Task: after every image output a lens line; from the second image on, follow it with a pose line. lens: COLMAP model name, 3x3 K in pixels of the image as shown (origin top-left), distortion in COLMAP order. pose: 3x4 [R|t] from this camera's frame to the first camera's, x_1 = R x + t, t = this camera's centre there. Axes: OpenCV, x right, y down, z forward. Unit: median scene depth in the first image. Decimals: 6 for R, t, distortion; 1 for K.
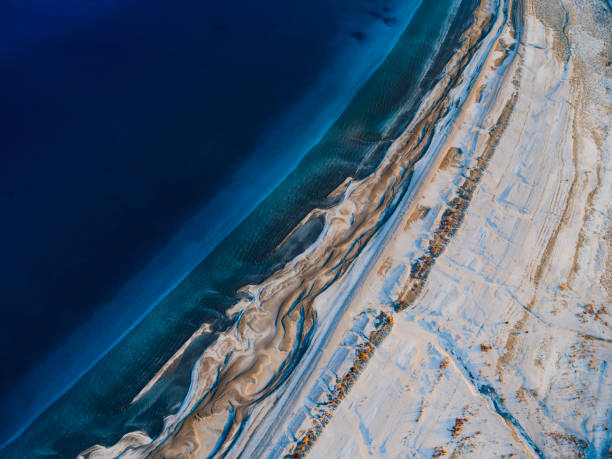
lens RADIAL K [[460.3, 0, 305.7], [0, 460.3, 225.2], [0, 0, 1]] dist [0.001557, 0.001011]
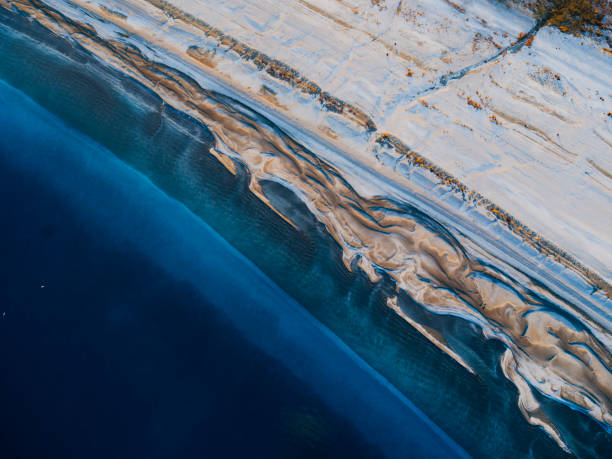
lens RADIAL K [[460.3, 0, 305.7], [0, 460.3, 225.2], [0, 0, 1]] dist [0.001557, 0.001011]
pose [[0.075559, -0.911636, 0.403992, -0.439655], [0.830941, 0.281527, 0.479874, -0.390954], [-0.551205, 0.299435, 0.778788, 0.306922]]
